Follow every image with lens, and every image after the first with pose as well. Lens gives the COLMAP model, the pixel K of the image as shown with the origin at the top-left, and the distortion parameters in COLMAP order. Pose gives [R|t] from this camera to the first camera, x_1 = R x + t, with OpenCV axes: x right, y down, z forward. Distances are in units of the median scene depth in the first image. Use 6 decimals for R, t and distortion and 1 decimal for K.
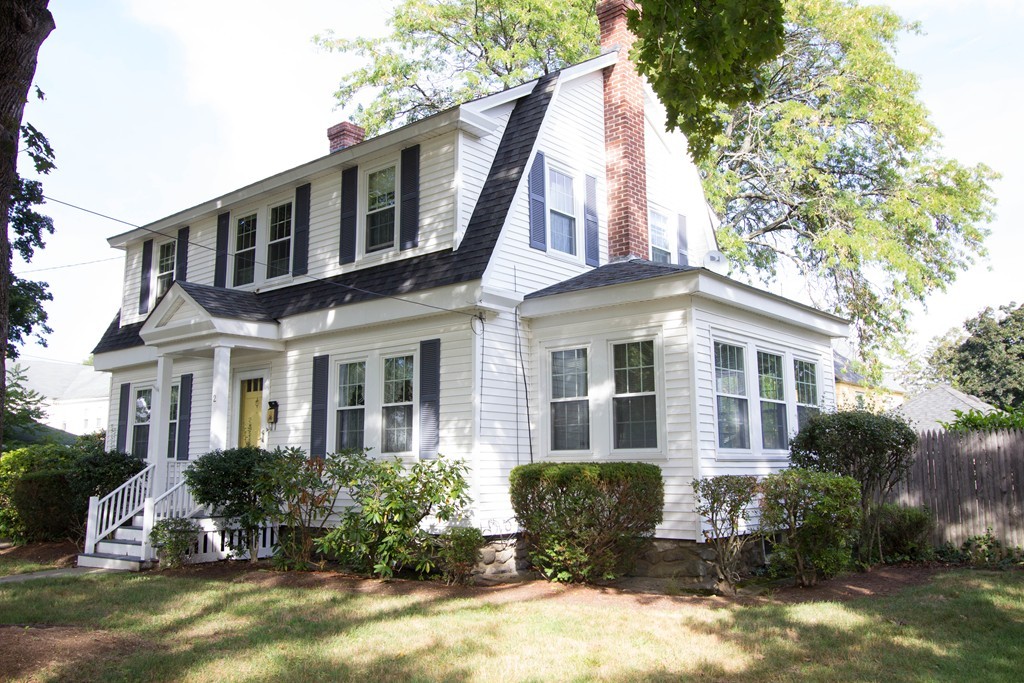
lens RADIAL K [[893.3, 0, 512.0], [0, 893.3, 341.5], [0, 0, 1]] dist [-0.004383, -0.001156]
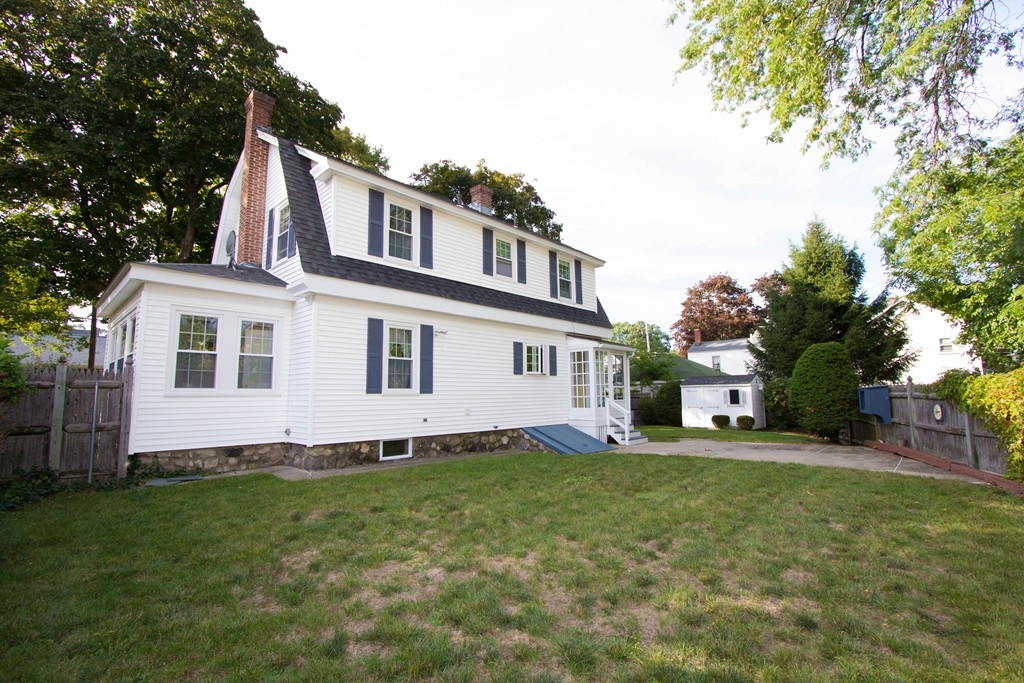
lens RADIAL K [[469.3, 0, 505.4], [0, 469.3, 342.2], [0, 0, 1]] dist [-0.004367, -0.000380]
pose [[0.064809, 0.128991, 0.989526, -0.920900], [-0.127316, 0.984576, -0.120007, 0.114116], [-0.989743, -0.118205, 0.080232, 0.739435]]
